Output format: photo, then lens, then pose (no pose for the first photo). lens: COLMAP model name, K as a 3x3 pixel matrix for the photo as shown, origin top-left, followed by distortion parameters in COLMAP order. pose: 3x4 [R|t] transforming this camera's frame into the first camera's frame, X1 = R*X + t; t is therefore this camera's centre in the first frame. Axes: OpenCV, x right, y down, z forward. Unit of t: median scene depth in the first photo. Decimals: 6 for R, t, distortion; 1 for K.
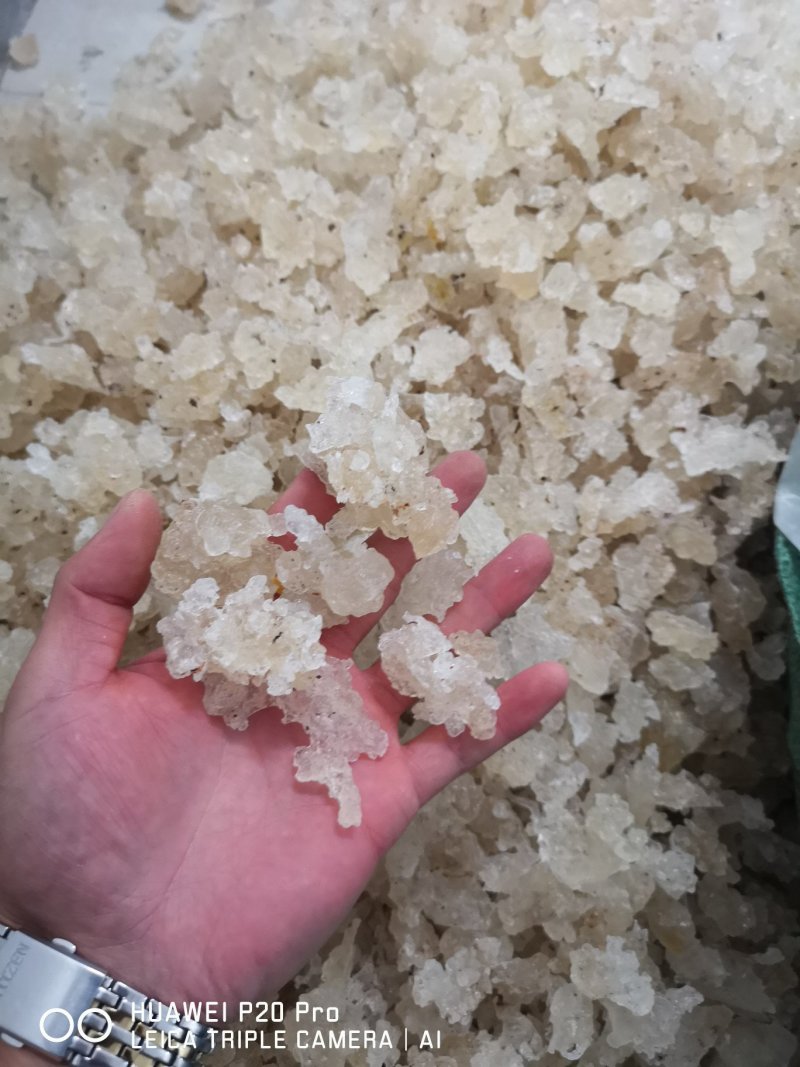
lens RADIAL K [[875.8, 0, 401.1], [0, 875.8, 538.4], [0, 0, 1]] dist [0.007076, -0.026031]
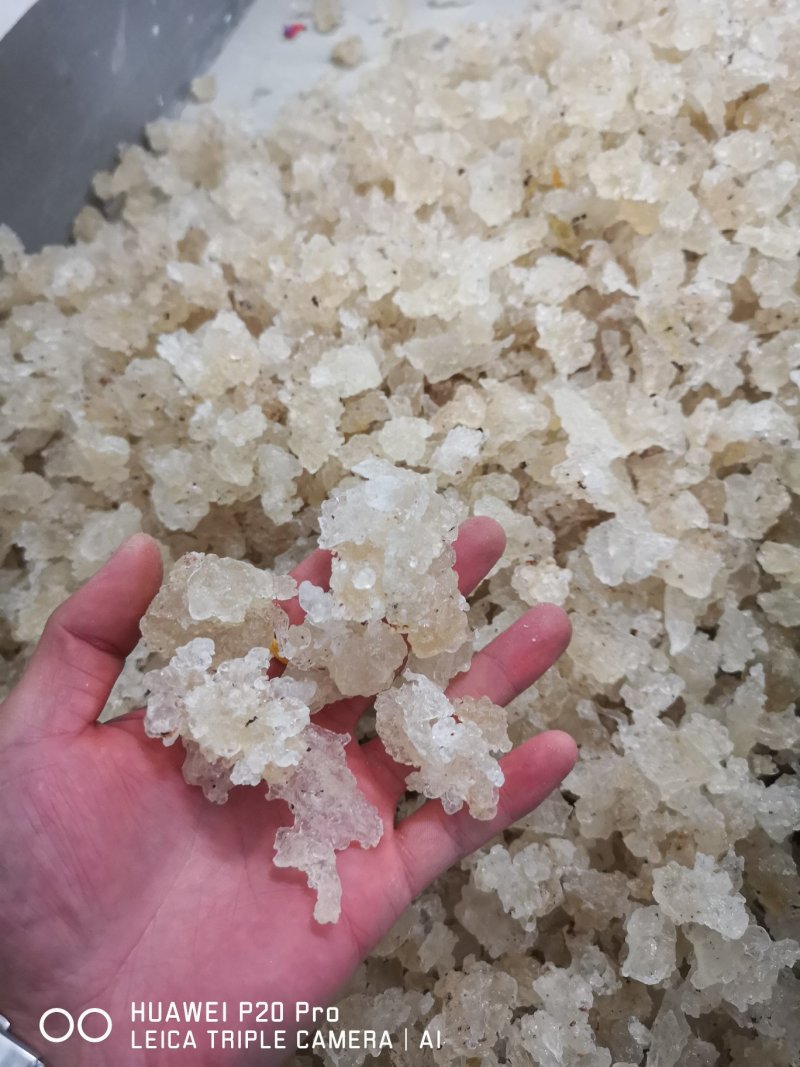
lens RADIAL K [[875.8, 0, 392.3], [0, 875.8, 534.5], [0, 0, 1]] dist [0.007076, -0.026031]
pose [[0.986949, 0.079234, -0.140193, 0.023079], [-0.100589, 0.983176, -0.152469, 0.257667], [0.125754, 0.164581, 0.978314, 0.024079]]
